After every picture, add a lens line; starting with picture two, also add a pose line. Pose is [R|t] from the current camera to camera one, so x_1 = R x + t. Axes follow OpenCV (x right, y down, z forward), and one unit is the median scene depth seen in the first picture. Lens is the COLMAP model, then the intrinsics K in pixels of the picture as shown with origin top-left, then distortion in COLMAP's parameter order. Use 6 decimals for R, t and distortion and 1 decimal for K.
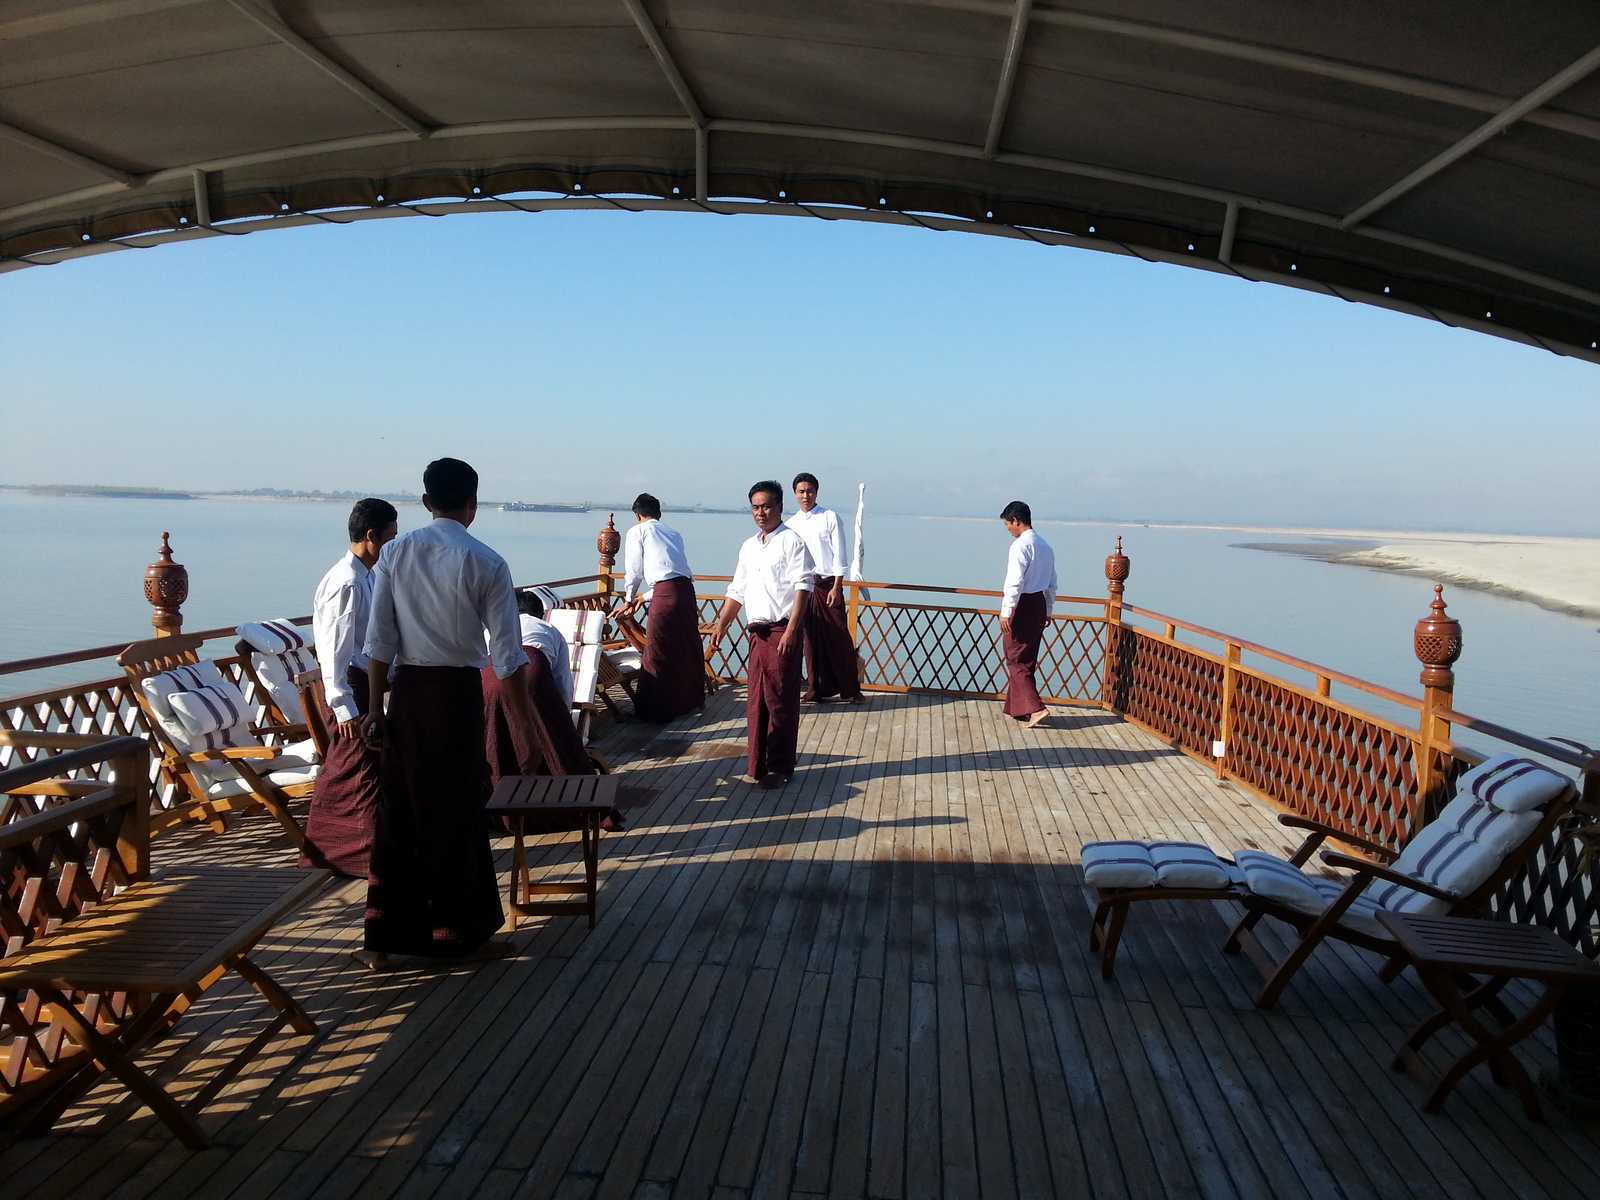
lens RADIAL K [[1273.8, 0, 800.0], [0, 1273.8, 600.0], [0, 0, 1]] dist [0.080250, -0.109172]
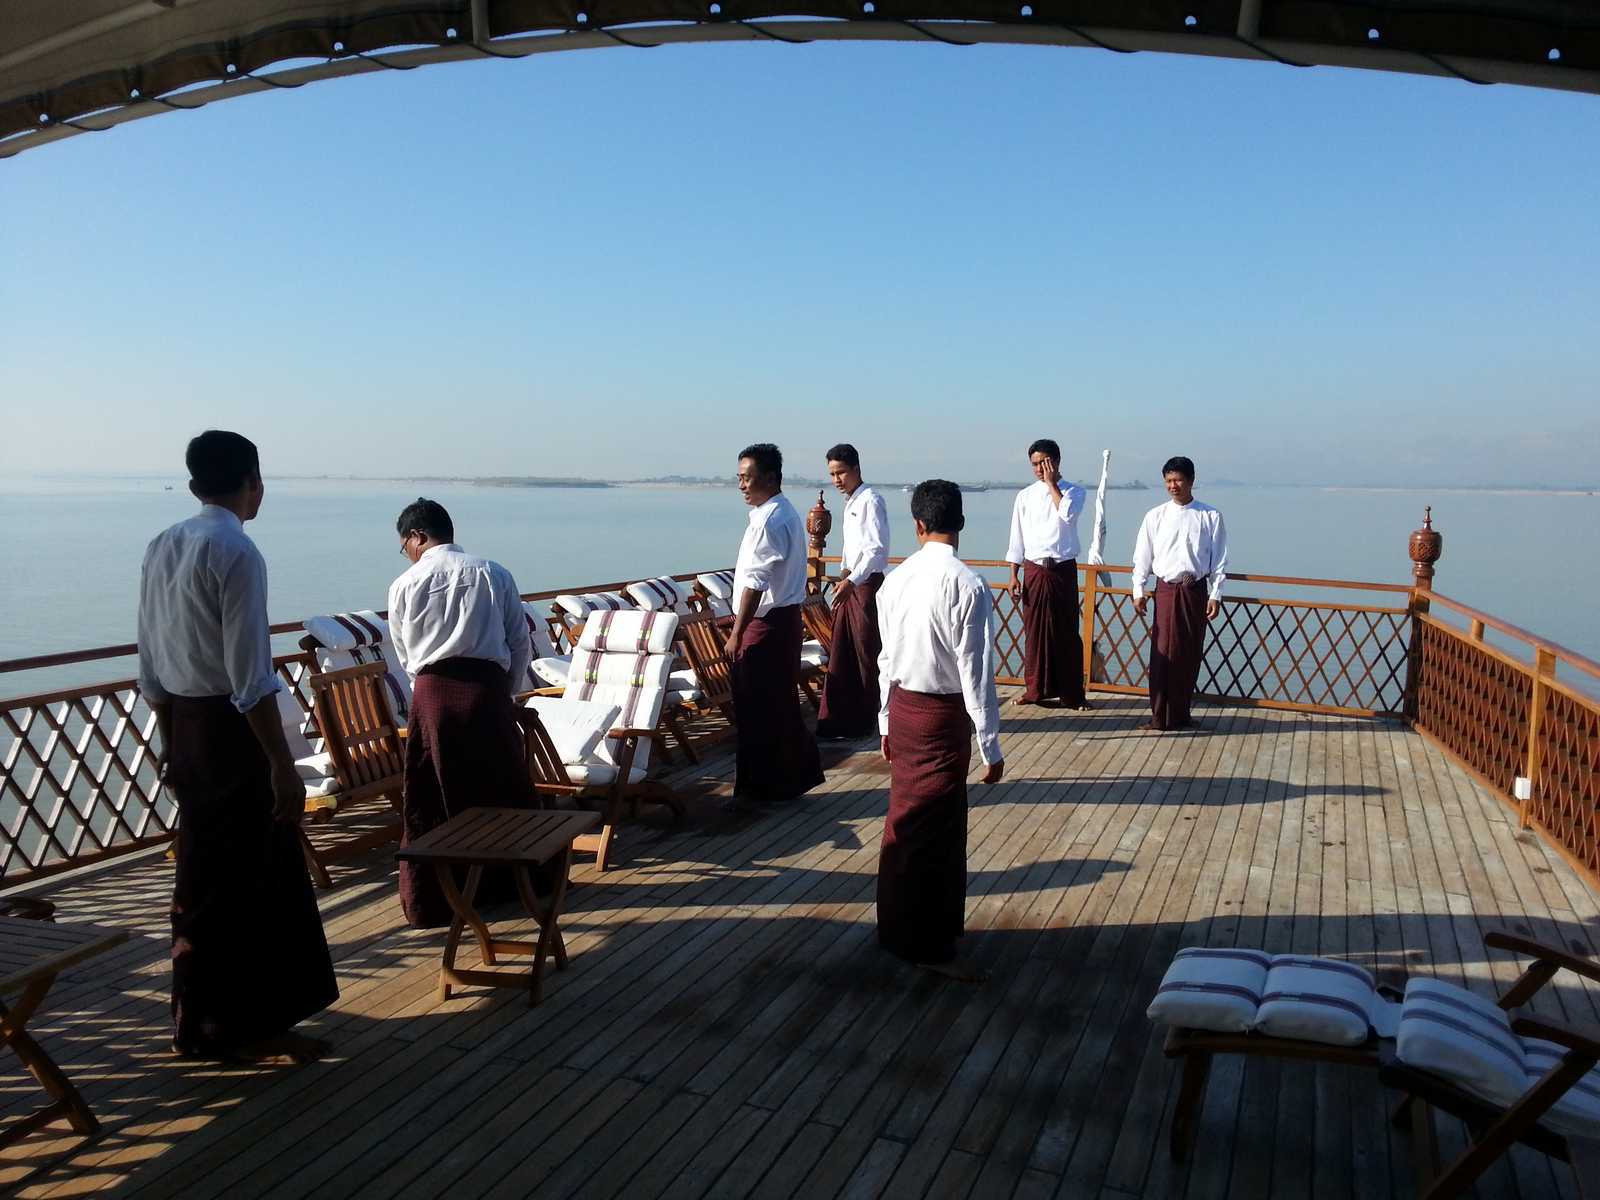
lens RADIAL K [[1269.8, 0, 810.9], [0, 1269.8, 605.2], [0, 0, 1]] dist [0.010256, -0.013168]
pose [[0.959941, 0.005391, -0.280151, 0.189013], [0.000632, 0.999771, 0.021406, -0.010775], [0.280202, -0.020726, 0.959717, 0.239665]]
